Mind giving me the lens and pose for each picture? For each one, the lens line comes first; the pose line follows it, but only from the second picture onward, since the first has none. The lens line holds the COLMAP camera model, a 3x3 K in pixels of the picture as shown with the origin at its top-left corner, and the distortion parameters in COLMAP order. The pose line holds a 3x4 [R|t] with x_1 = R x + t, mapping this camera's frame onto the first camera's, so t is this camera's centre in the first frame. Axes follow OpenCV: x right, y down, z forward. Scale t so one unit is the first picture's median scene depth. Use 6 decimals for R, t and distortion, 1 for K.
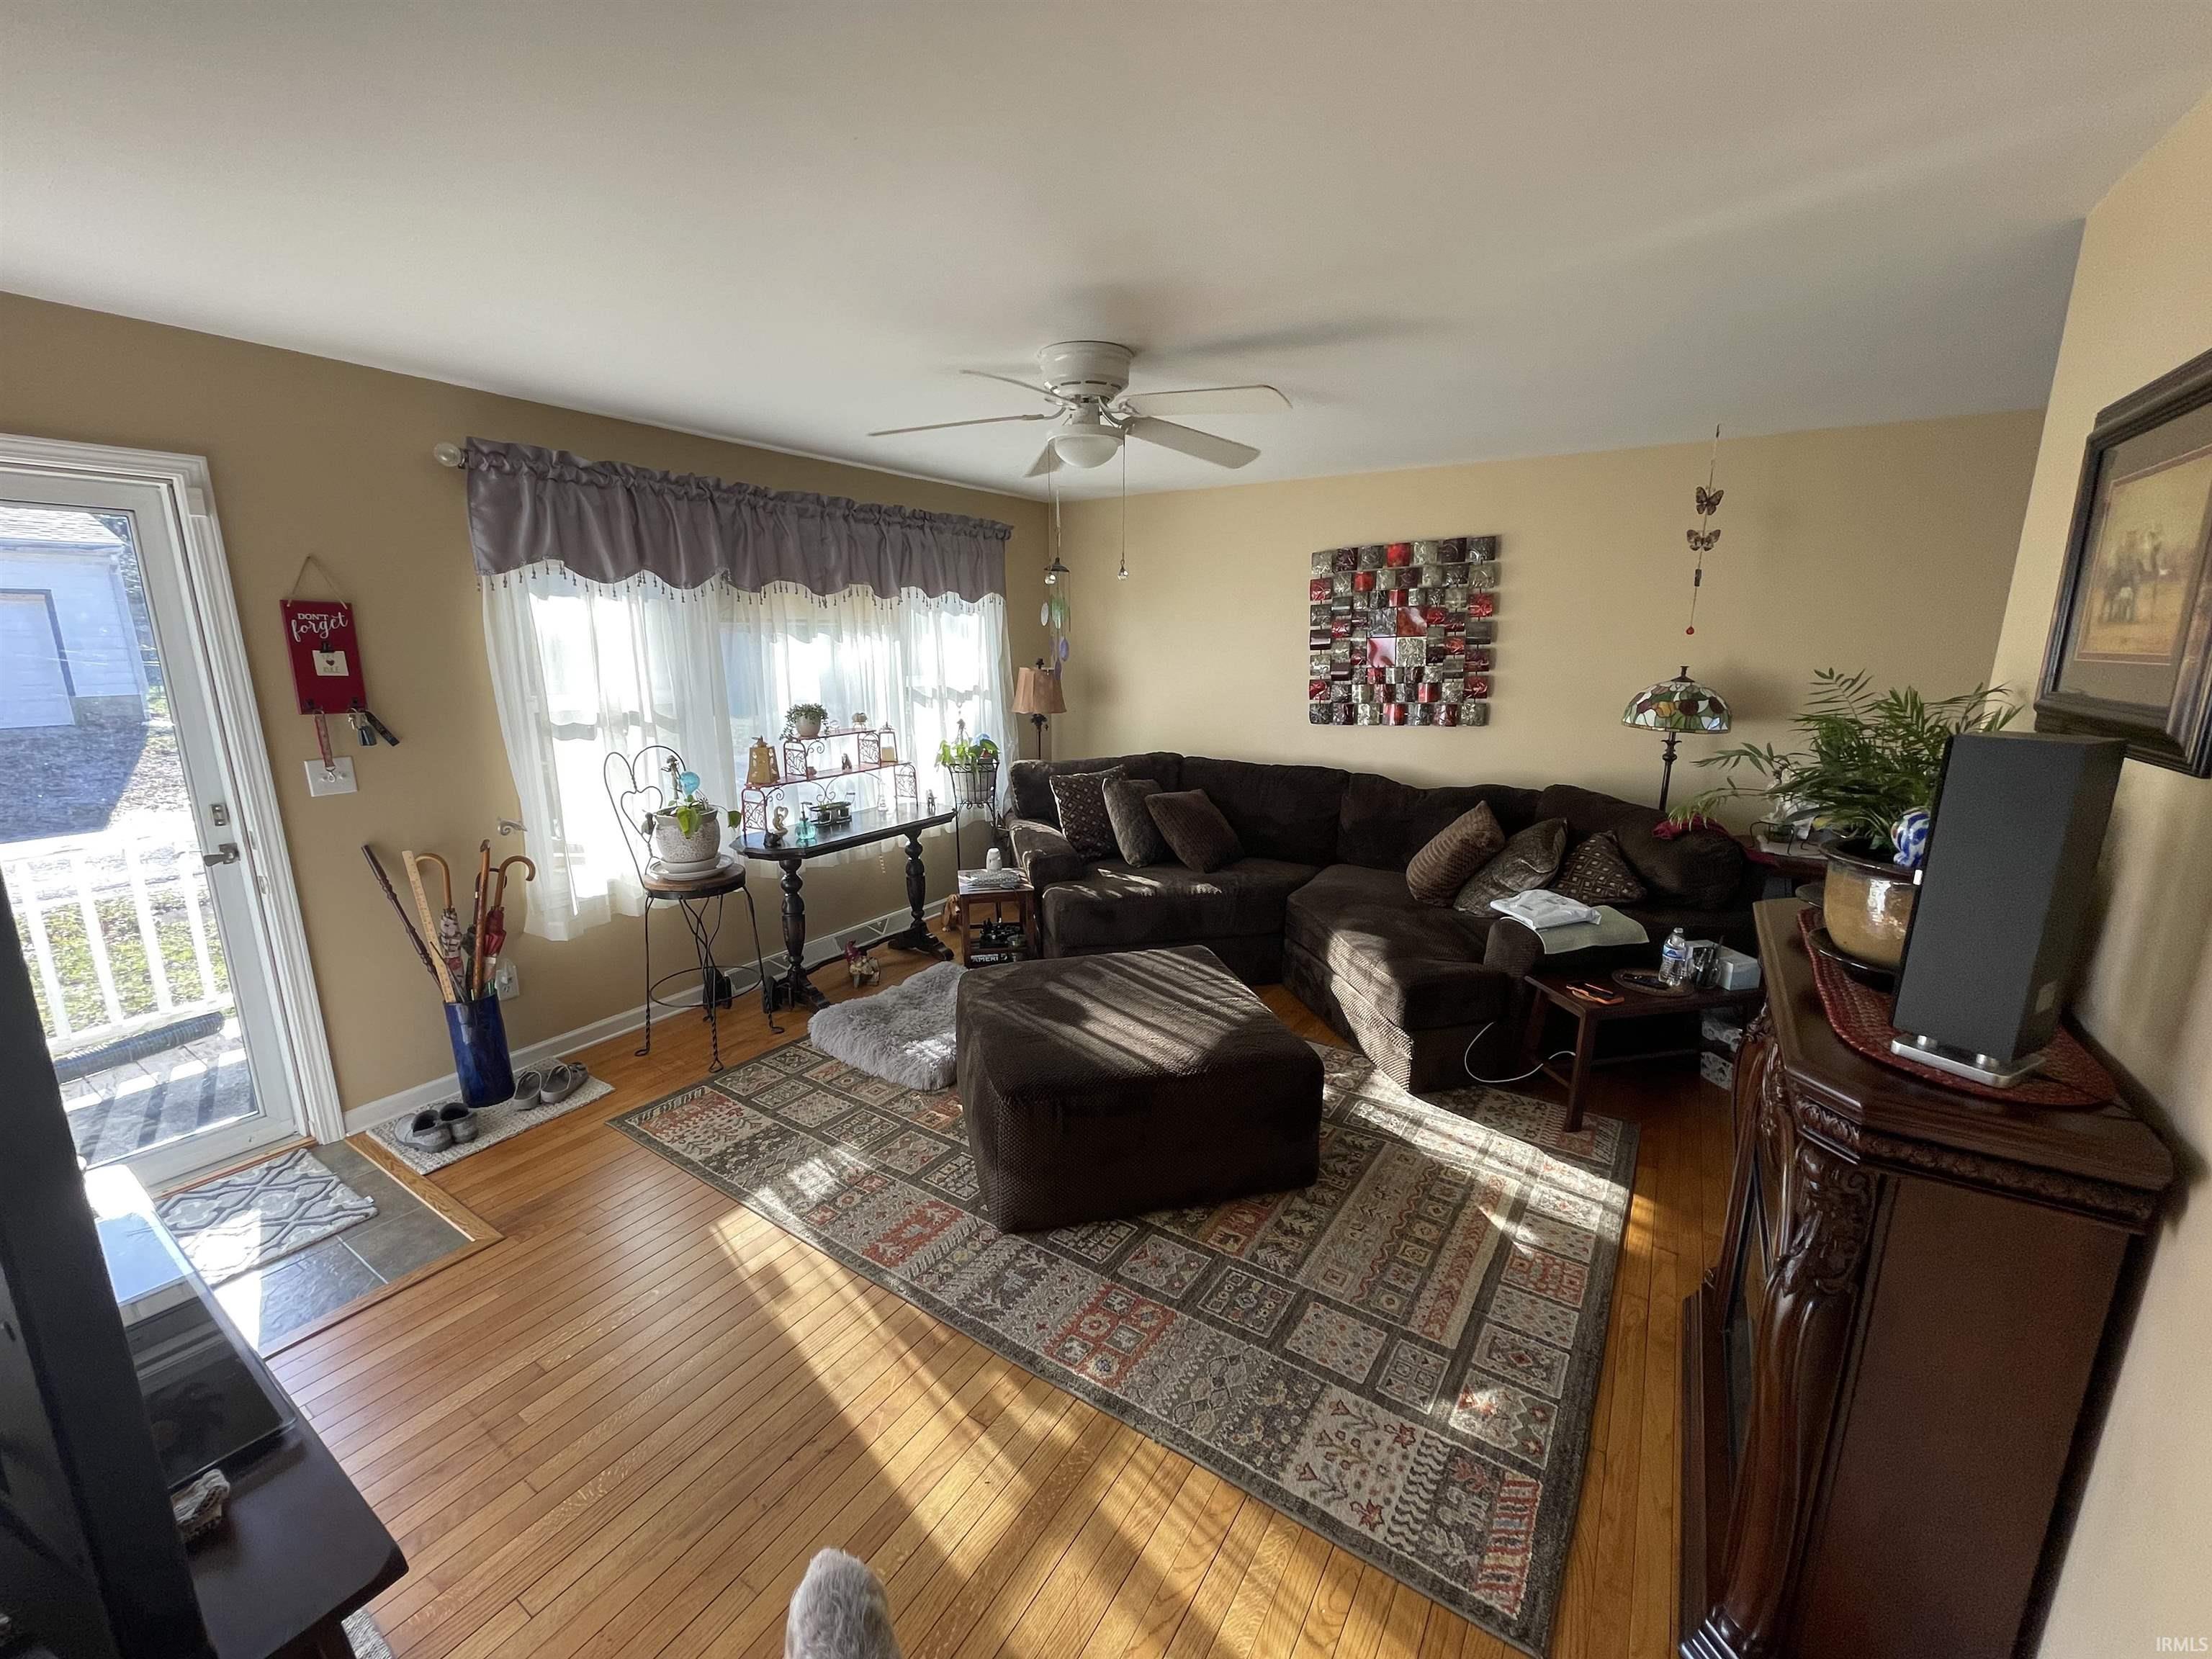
lens RADIAL K [[886.5, 0, 1090.6], [0, 886.5, 836.1], [0, 0, 1]] dist [-0.005070, 0.001356]
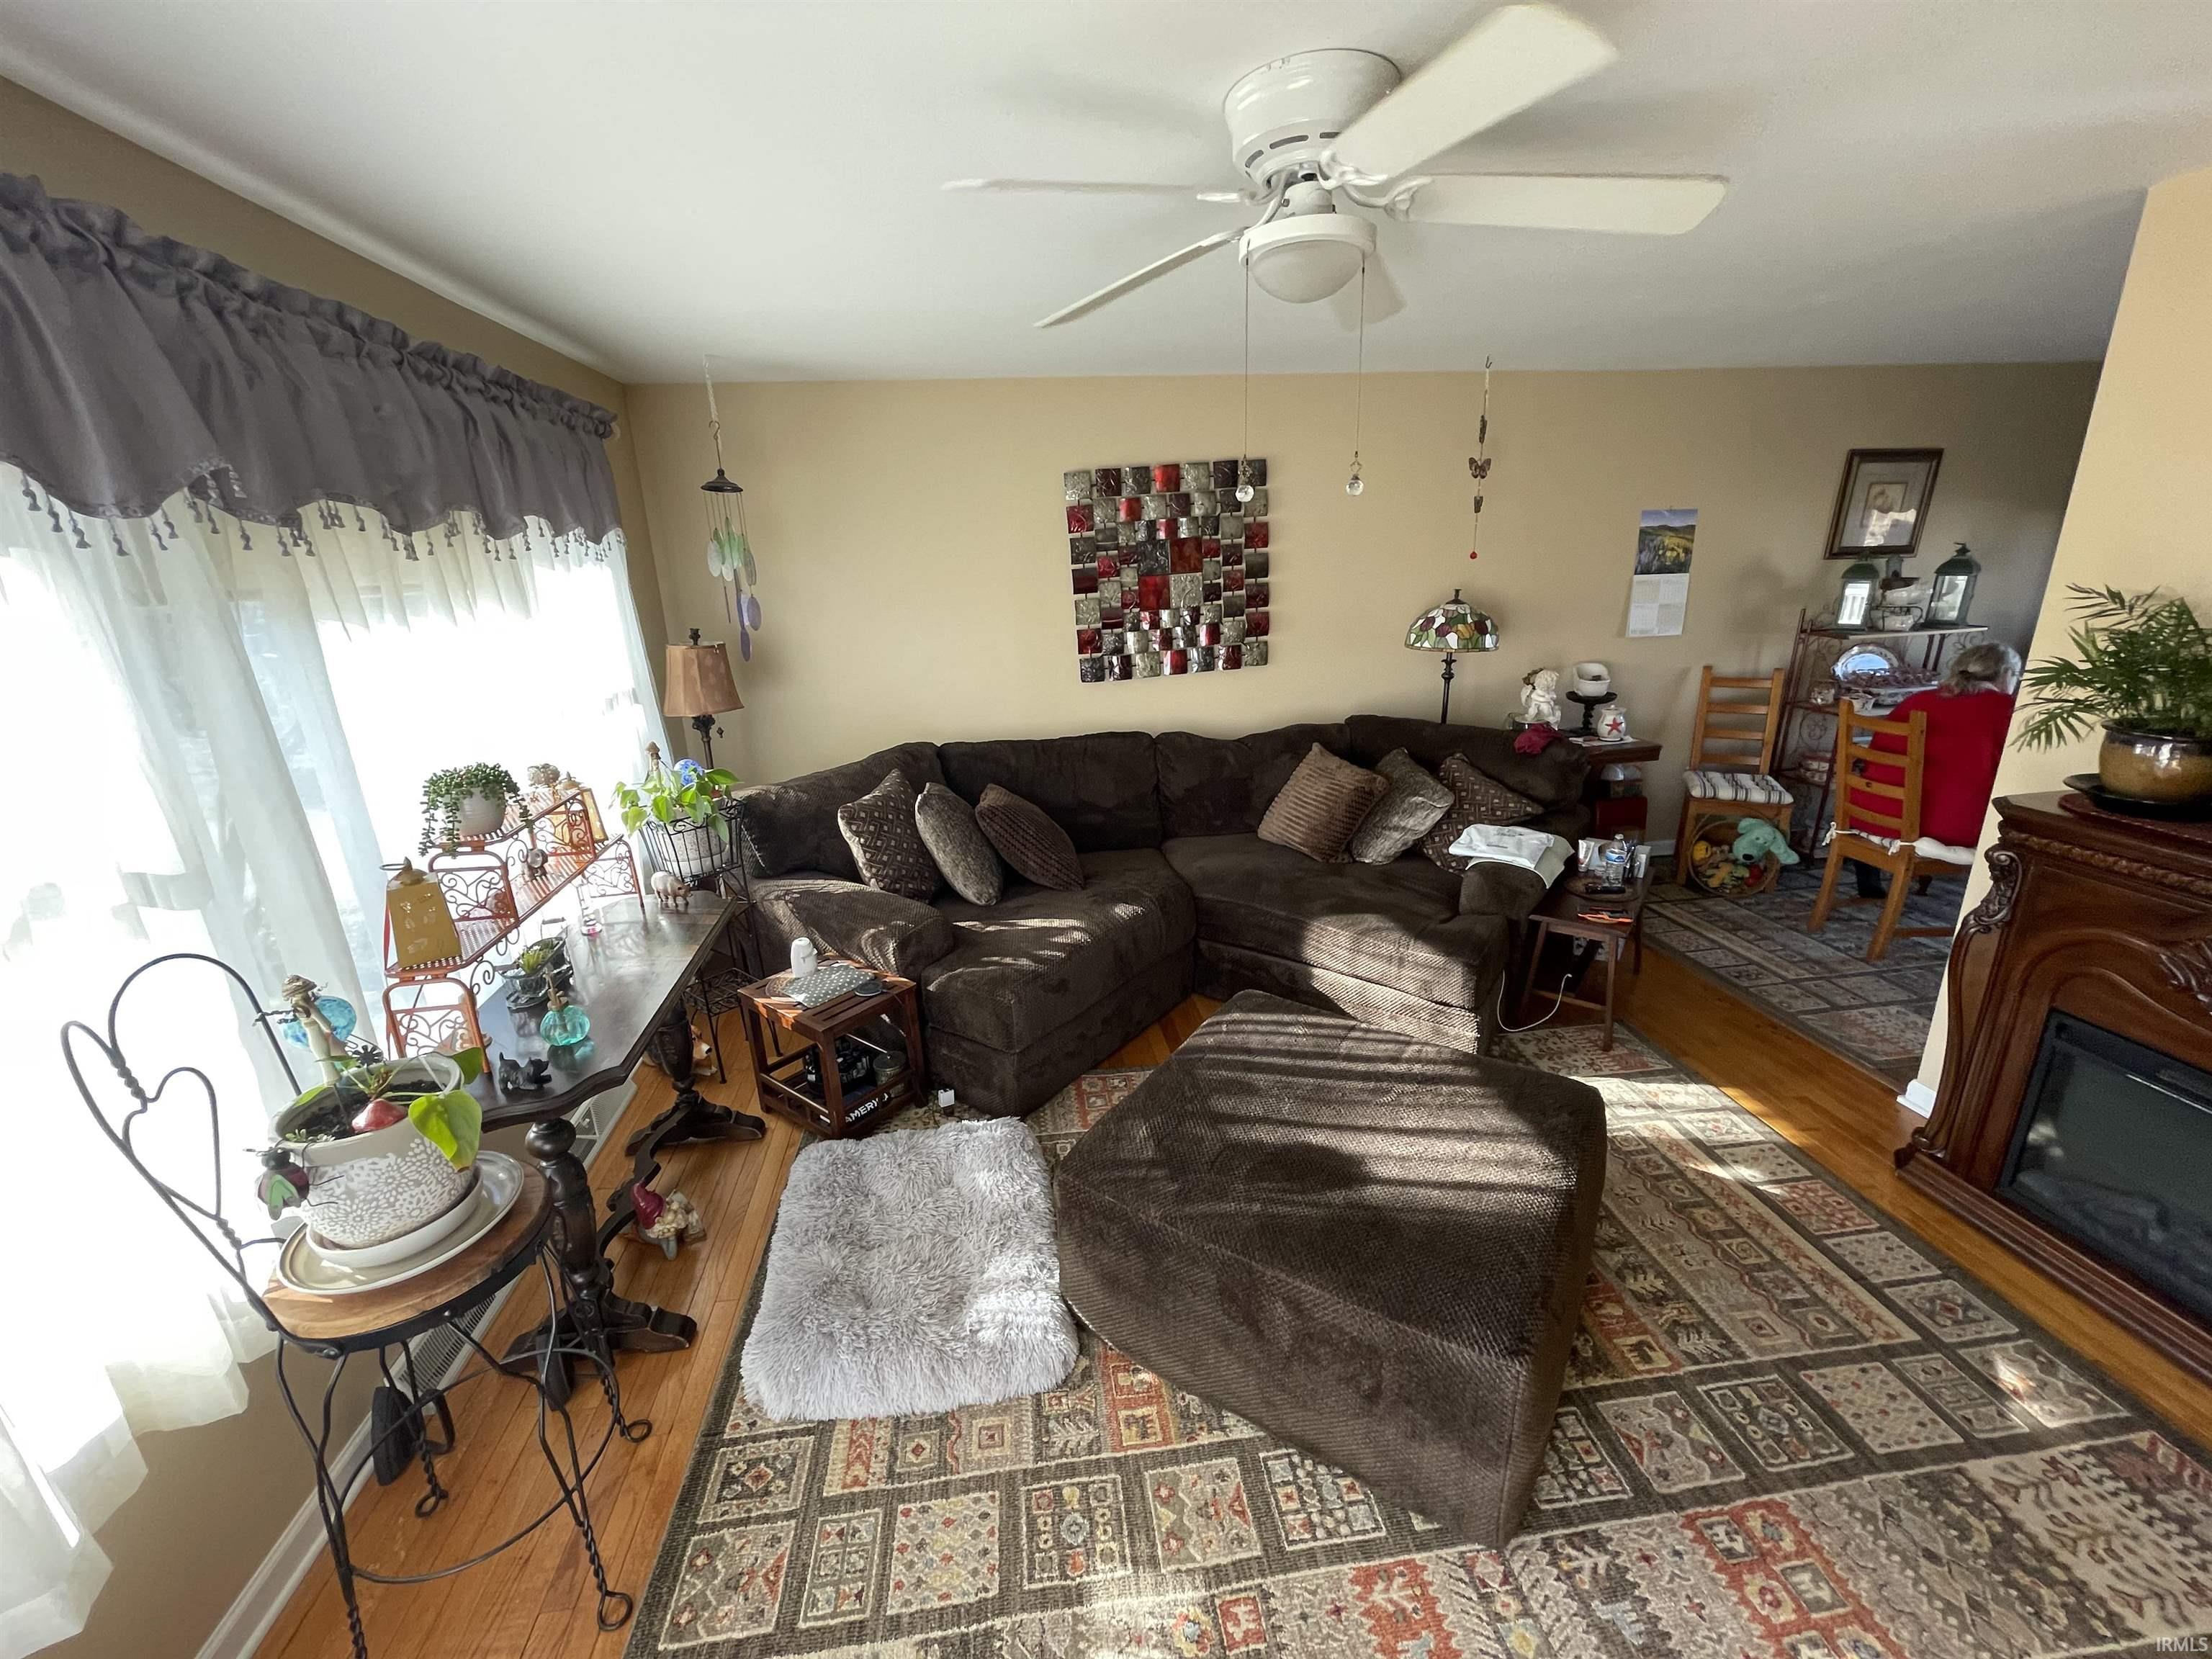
lens RADIAL K [[886.5, 0, 1090.9], [0, 886.5, 837.9], [0, 0, 1]] dist [-0.005070, 0.001356]
pose [[0.753642, -0.224810, 0.617645, -0.399519], [0.183246, 0.974296, 0.131028, -0.123355], [-0.631225, 0.014433, 0.775465, 0.461723]]
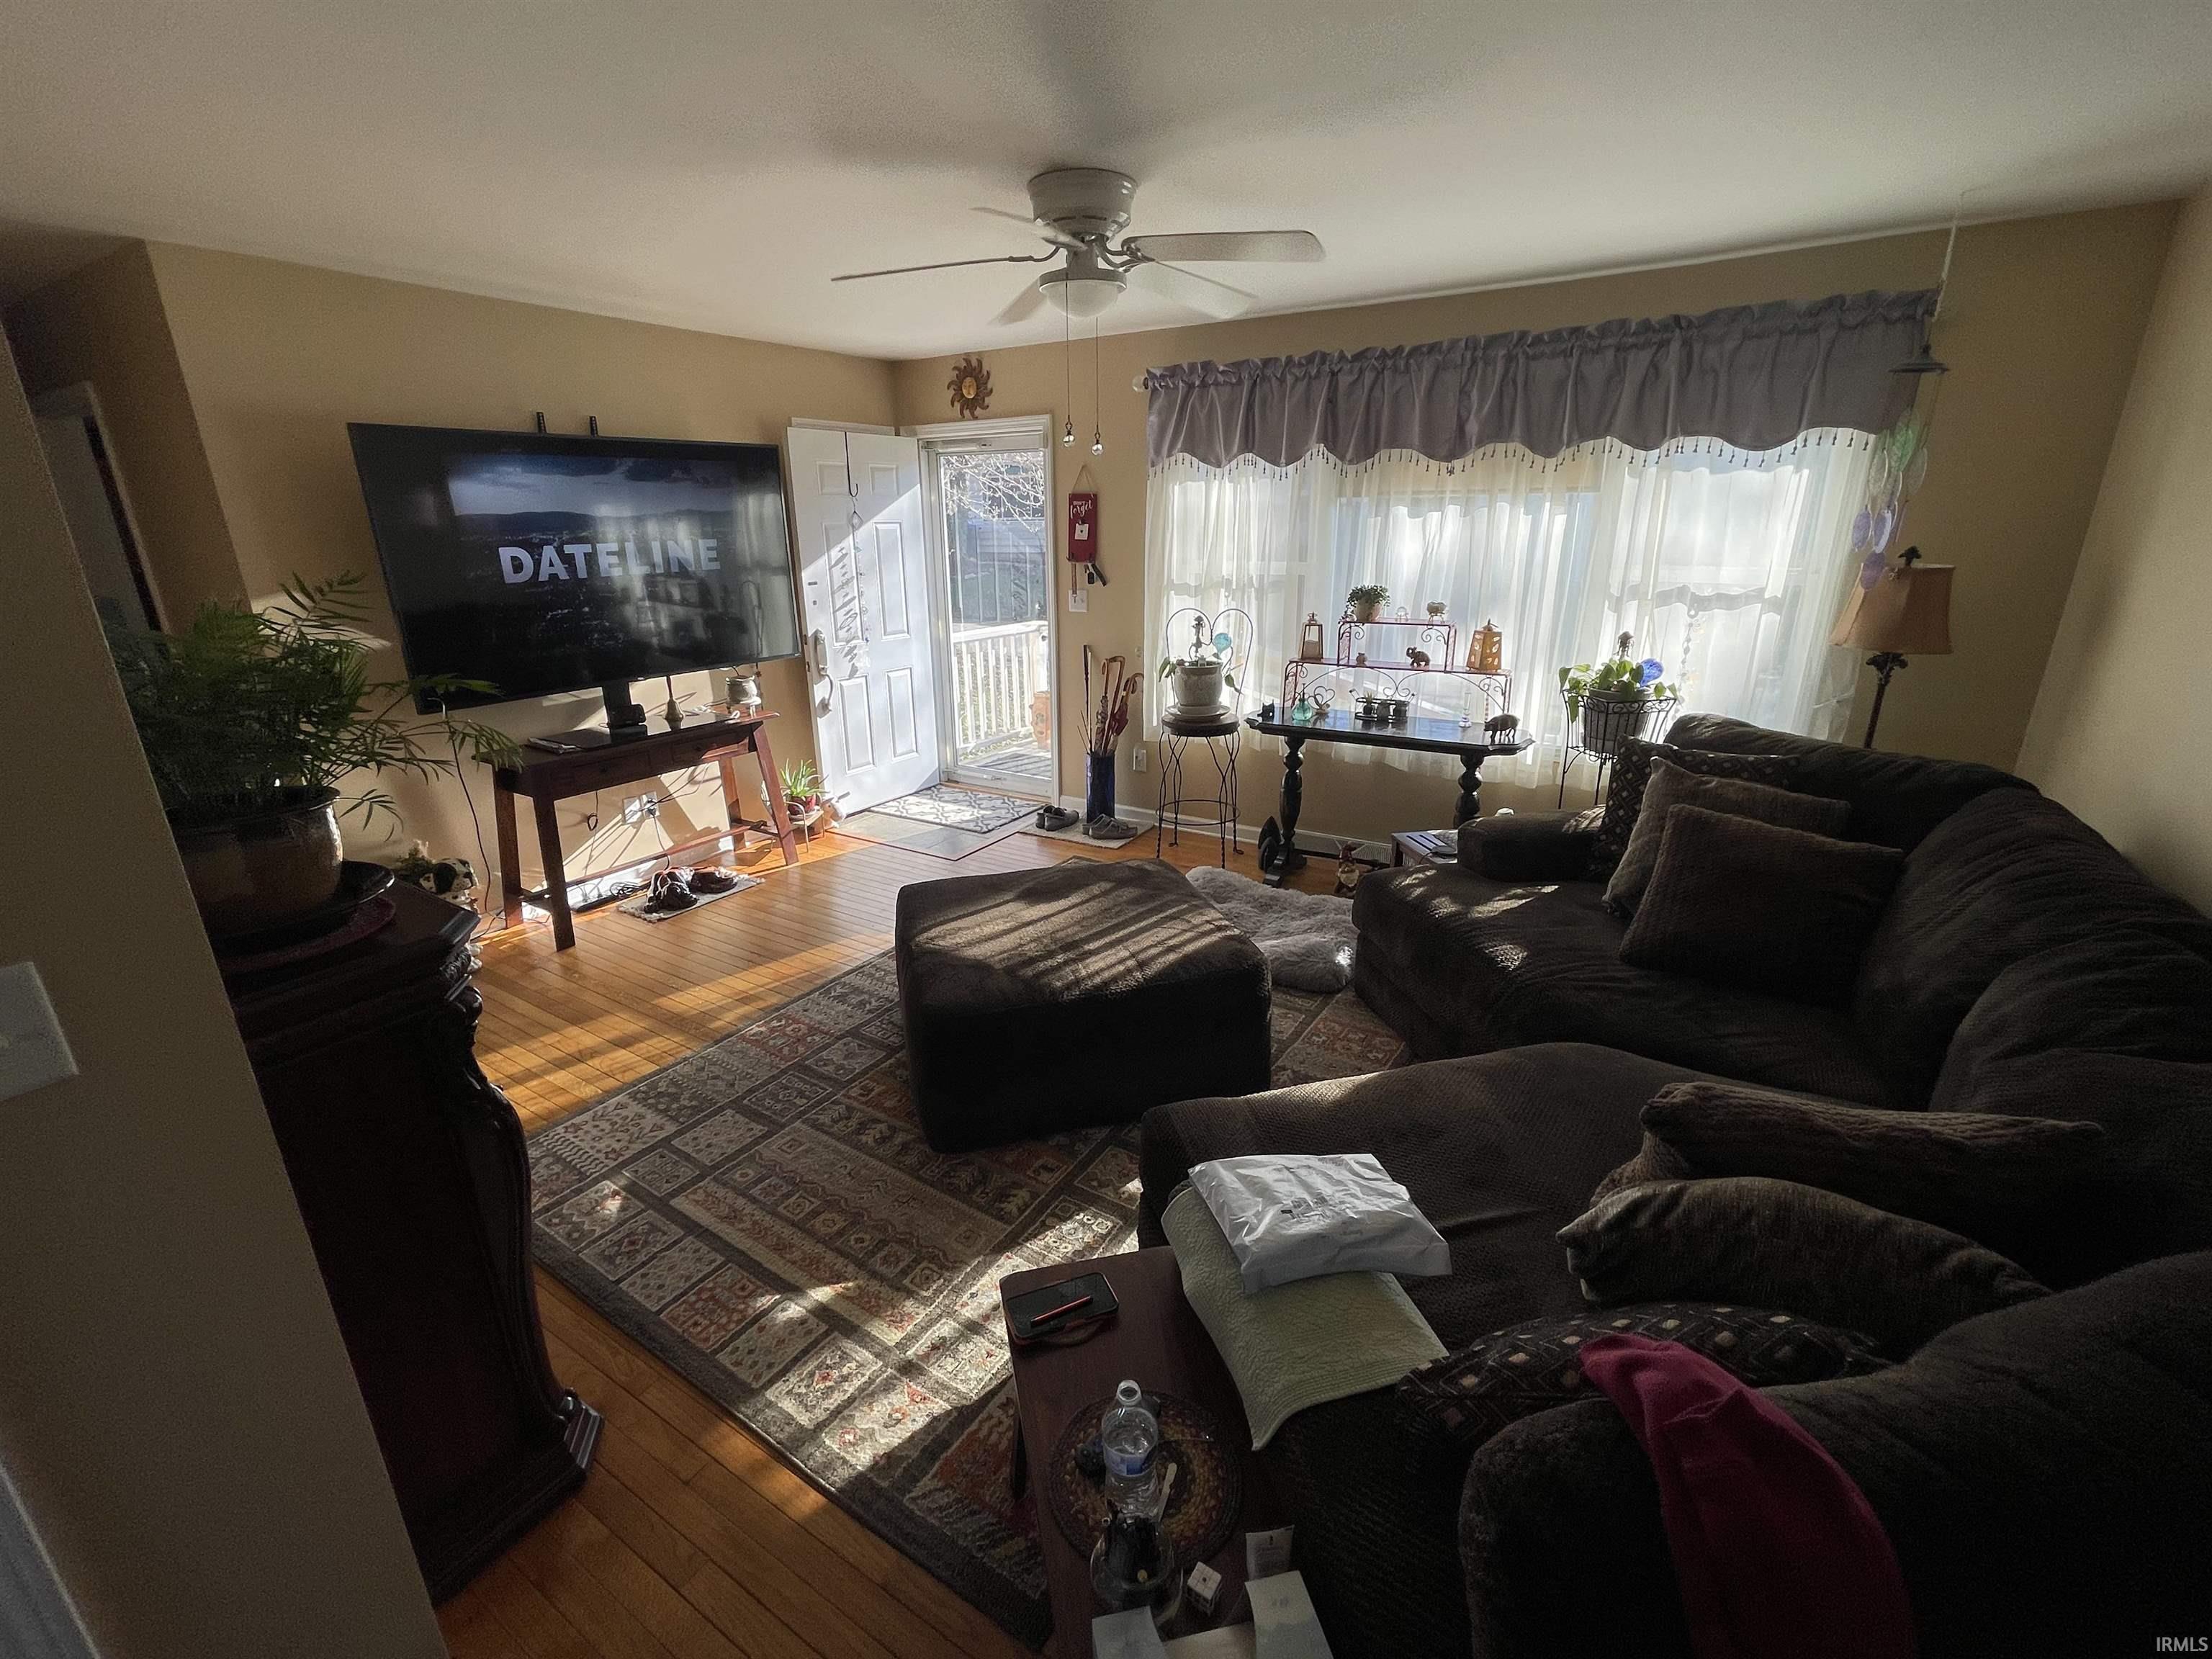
lens RADIAL K [[944.3, 0, 1097.9], [0, 944.3, 834.8], [0, 0, 1]] dist [-0.001747, -0.000585]
pose [[0.017454, 0.318132, -0.947886, 0.765019], [-0.209420, 0.928165, 0.307657, -0.164188], [0.977670, 0.193137, 0.082823, 0.745405]]
